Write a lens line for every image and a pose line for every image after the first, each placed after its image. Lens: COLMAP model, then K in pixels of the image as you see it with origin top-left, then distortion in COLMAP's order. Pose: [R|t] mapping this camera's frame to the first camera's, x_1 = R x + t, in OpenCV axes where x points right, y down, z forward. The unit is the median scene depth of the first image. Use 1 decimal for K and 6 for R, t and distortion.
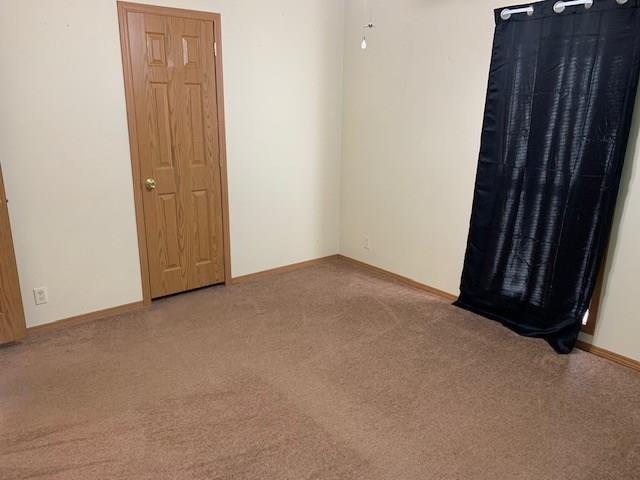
lens RADIAL K [[488.3, 0, 315.6], [0, 488.3, 237.8], [0, 0, 1]] dist [0.005245, -0.014224]
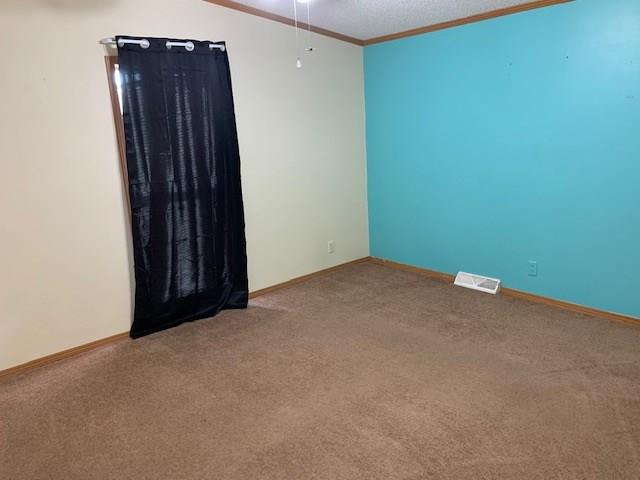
lens RADIAL K [[488.3, 0, 315.6], [0, 488.3, 237.8], [0, 0, 1]] dist [0.005245, -0.014224]
pose [[-0.004556, -0.233156, 0.972429, -0.657123], [0.319299, 0.921195, 0.222368, -0.155800], [-0.947643, 0.311509, 0.070250, 0.598777]]
